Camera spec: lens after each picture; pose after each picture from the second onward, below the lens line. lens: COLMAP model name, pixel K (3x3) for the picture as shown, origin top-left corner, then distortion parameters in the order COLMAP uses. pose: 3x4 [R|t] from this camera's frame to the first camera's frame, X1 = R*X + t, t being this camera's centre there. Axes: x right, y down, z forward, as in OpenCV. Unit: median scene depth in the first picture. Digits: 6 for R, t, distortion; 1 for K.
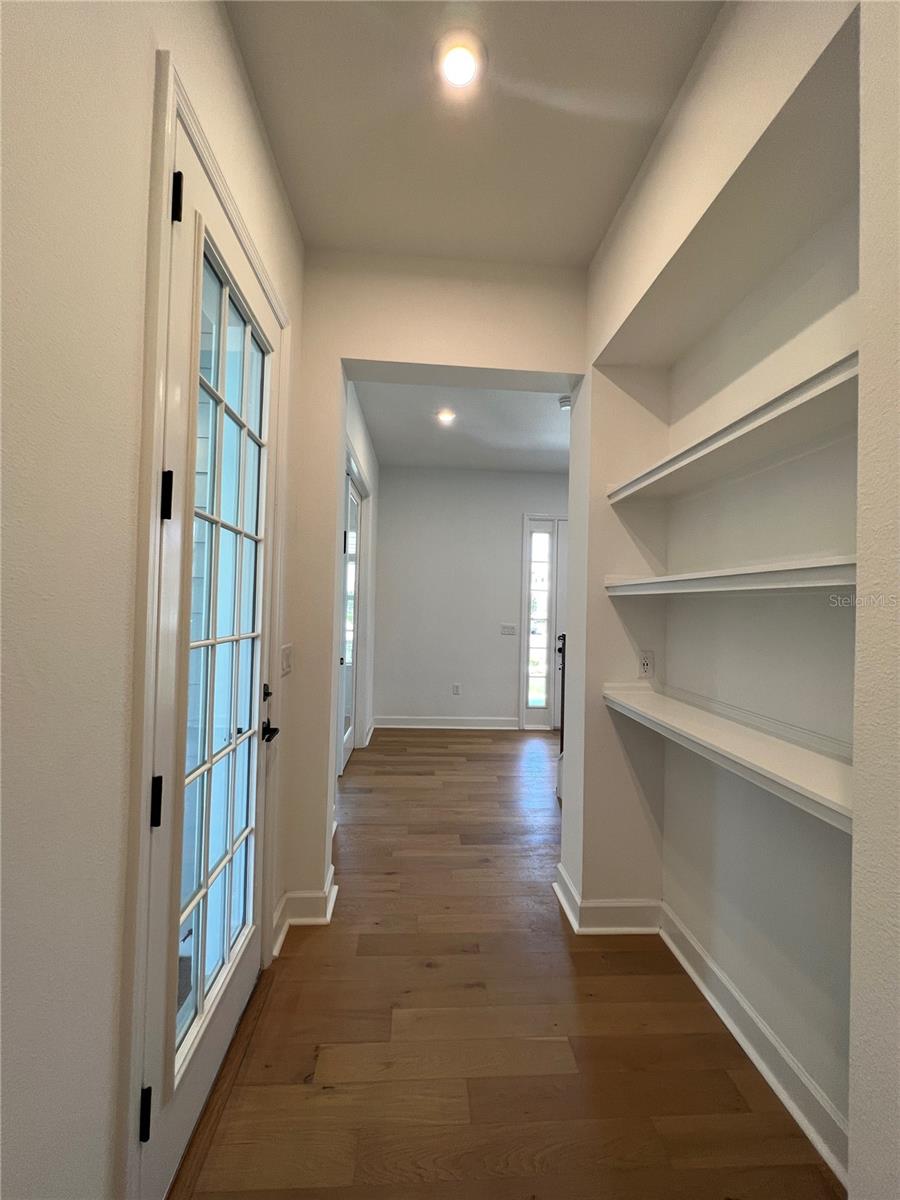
lens RADIAL K [[475.2, 0, 450.0], [0, 475.2, 600.0], [0, 0, 1]] dist [0.000351, 0.000277]
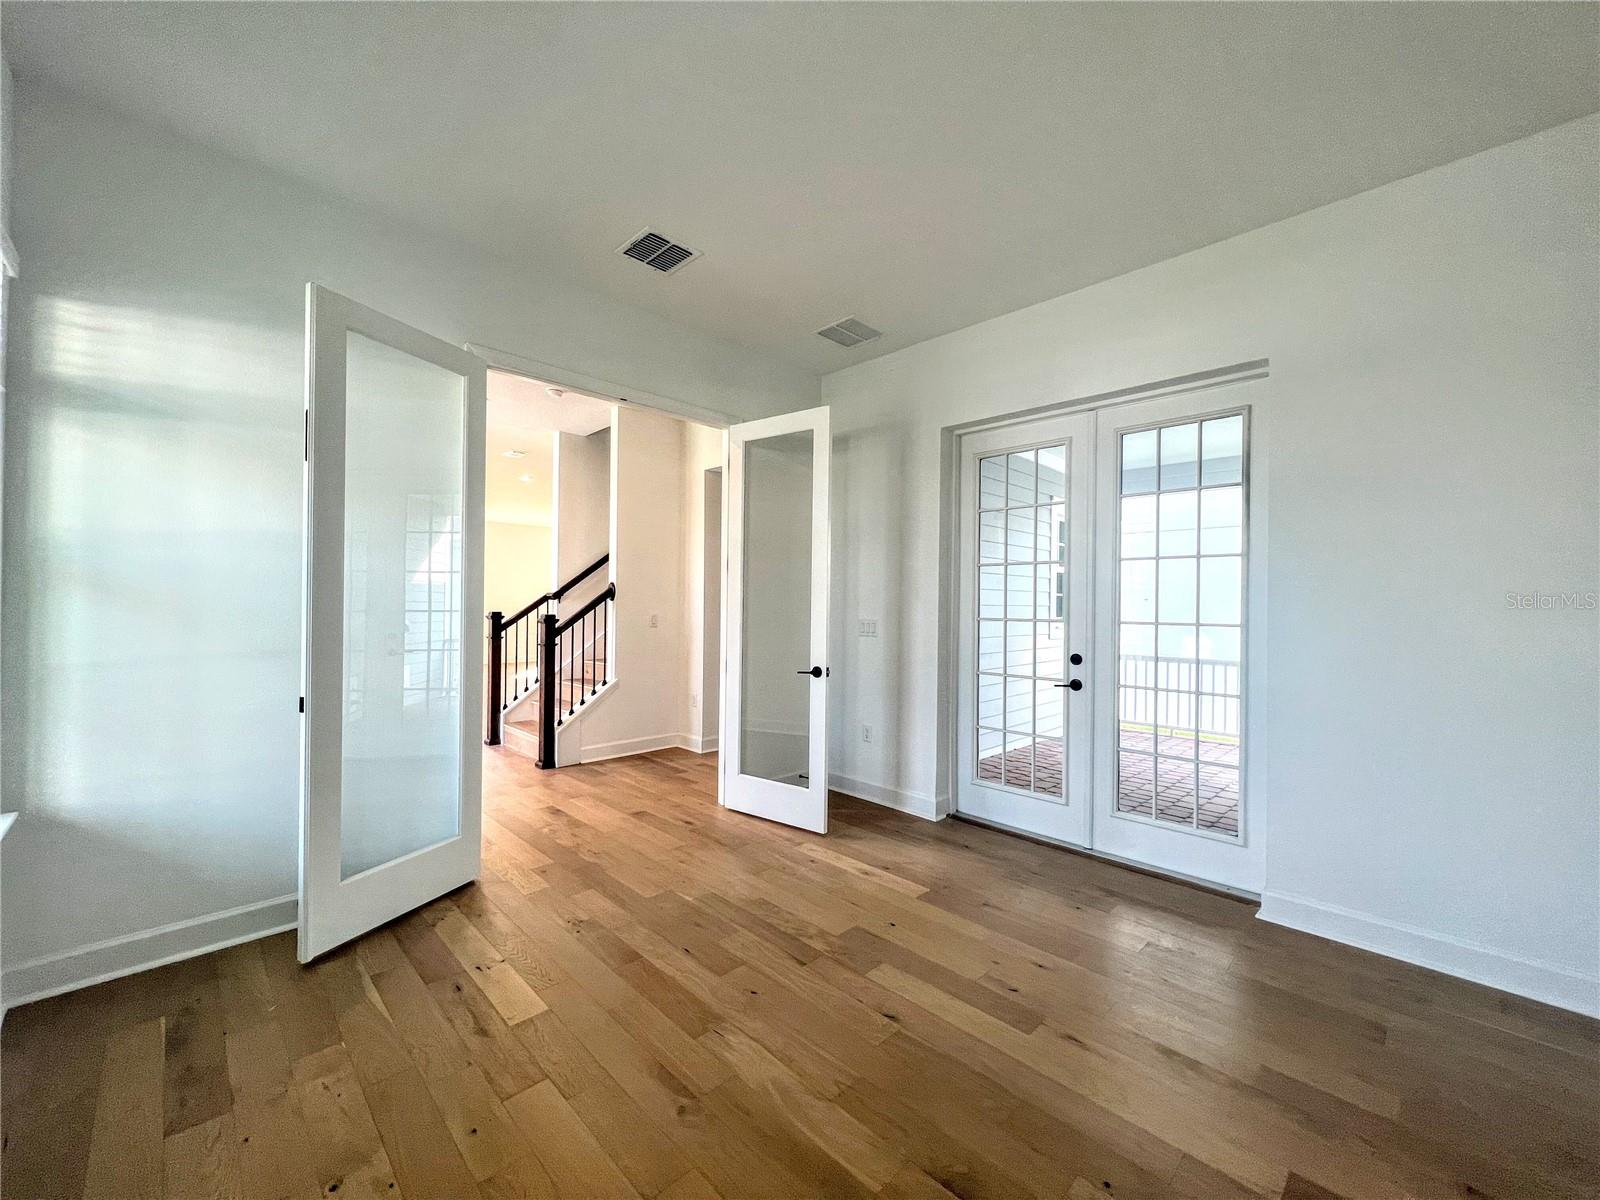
lens RADIAL K [[635.4, 0, 800.0], [0, 635.4, 600.0], [0, 0, 1]] dist [0.001236, 0.000253]
pose [[-0.654754, -0.030507, 0.755226, -2.098333], [-0.046108, 0.998936, 0.000377, 0.012059], [-0.754434, -0.034575, -0.655464, 2.679713]]
